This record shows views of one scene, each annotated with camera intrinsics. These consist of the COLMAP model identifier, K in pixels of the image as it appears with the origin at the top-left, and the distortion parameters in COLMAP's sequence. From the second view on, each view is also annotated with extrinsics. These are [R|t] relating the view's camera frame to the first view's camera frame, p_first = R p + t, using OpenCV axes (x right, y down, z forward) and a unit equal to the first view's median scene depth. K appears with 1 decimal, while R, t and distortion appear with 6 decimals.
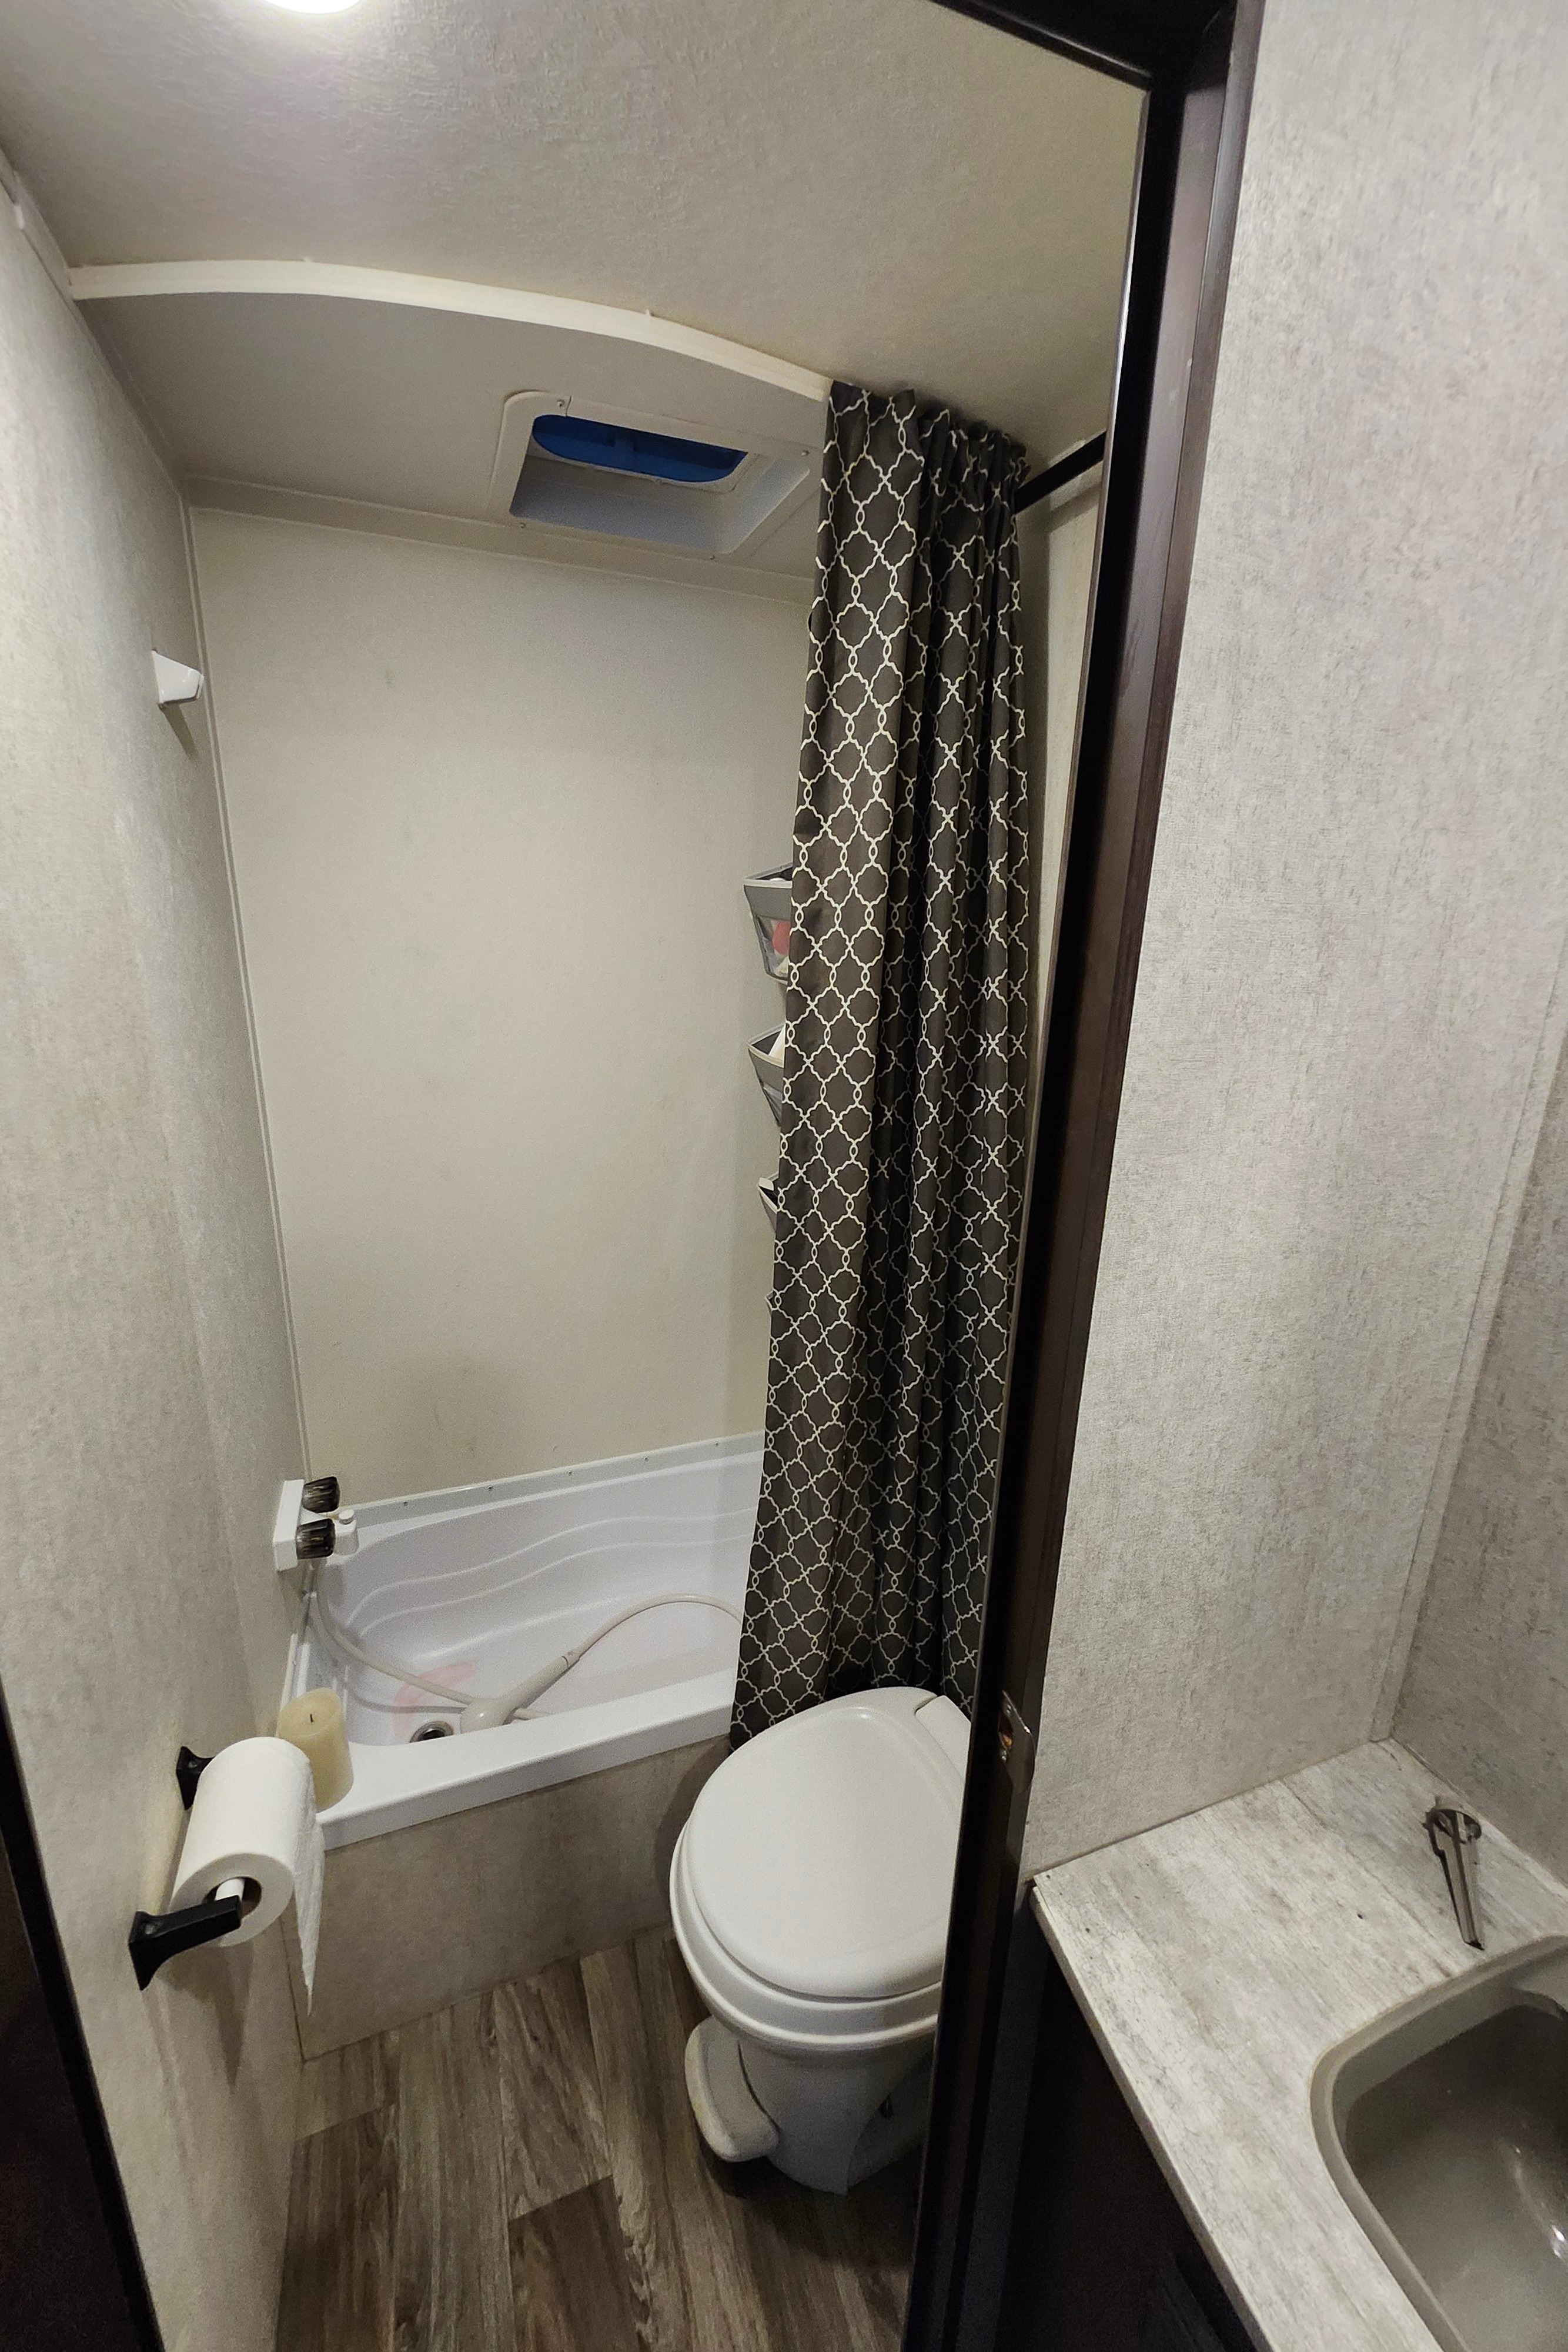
lens RADIAL K [[943.6, 0, 788.1], [0, 943.6, 1206.1], [0, 0, 1]] dist [0.006905, -0.004001]
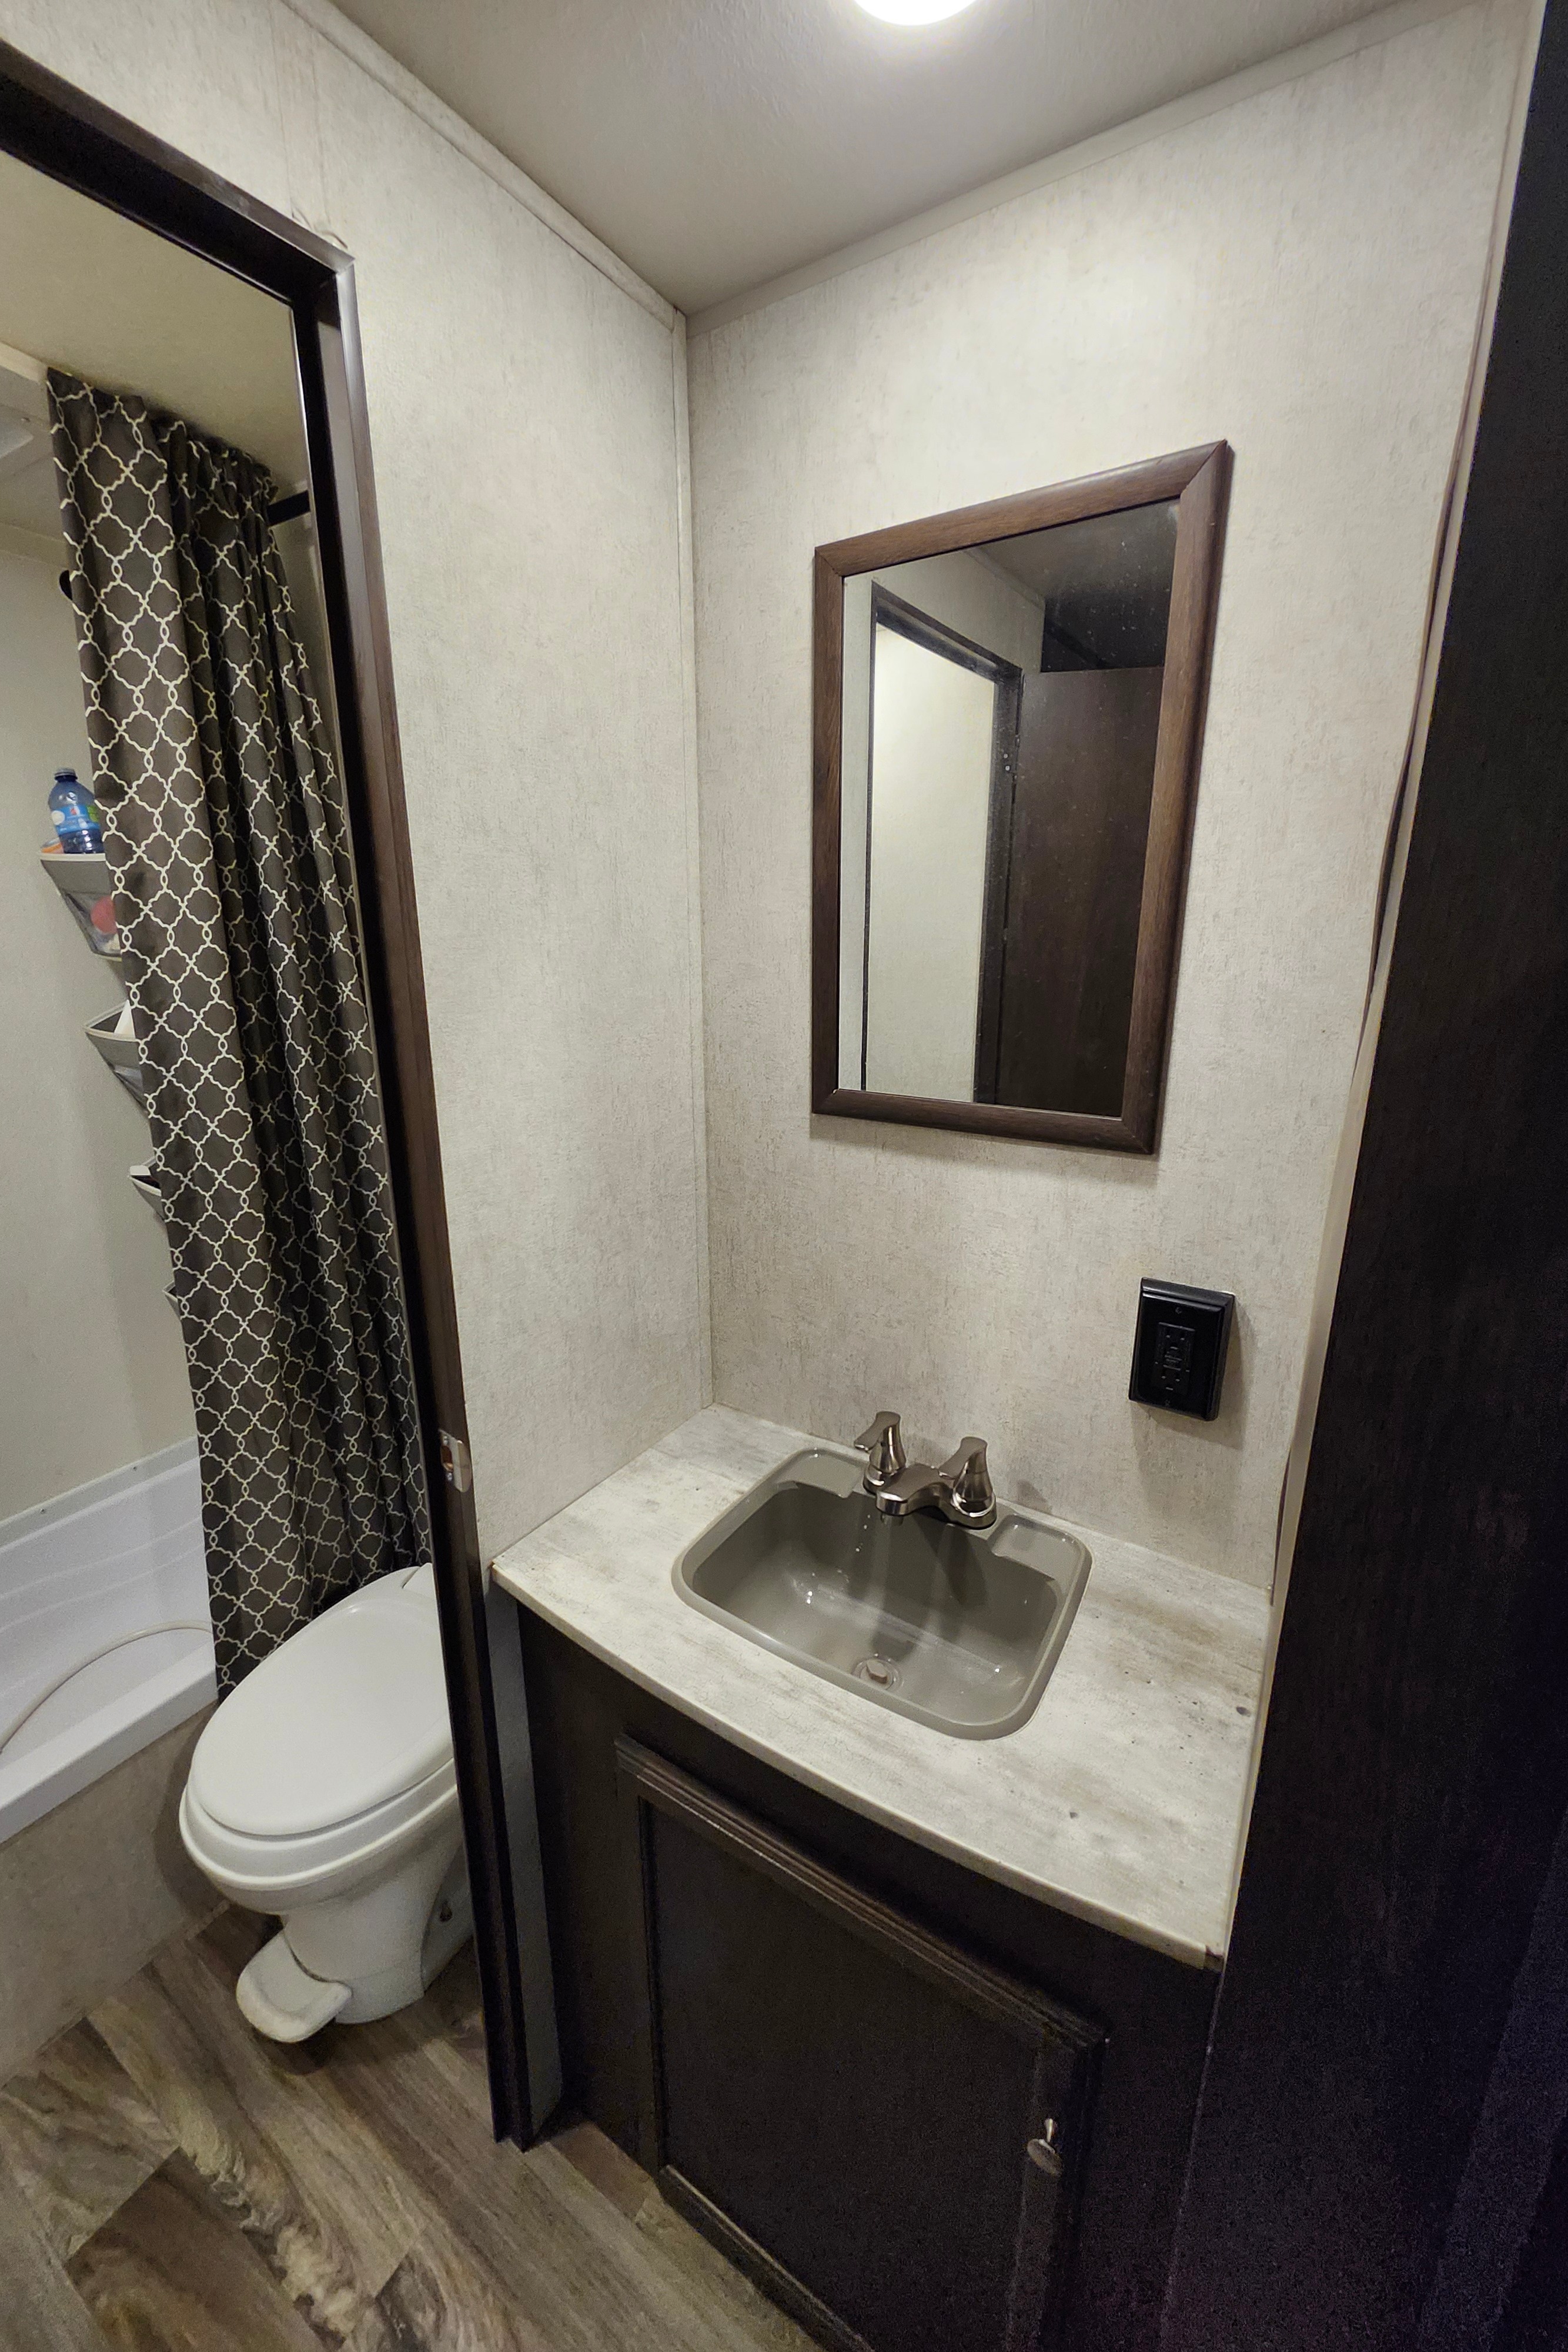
lens RADIAL K [[919.1, 0, 784.0], [0, 919.1, 1176.0], [0, 0, 1]] dist [-0.000285, -0.002386]
pose [[0.808600, -0.183960, 0.558860, -0.021786], [0.190452, 0.980561, 0.047212, 0.101969], [-0.556682, 0.068260, 0.827917, -0.208378]]
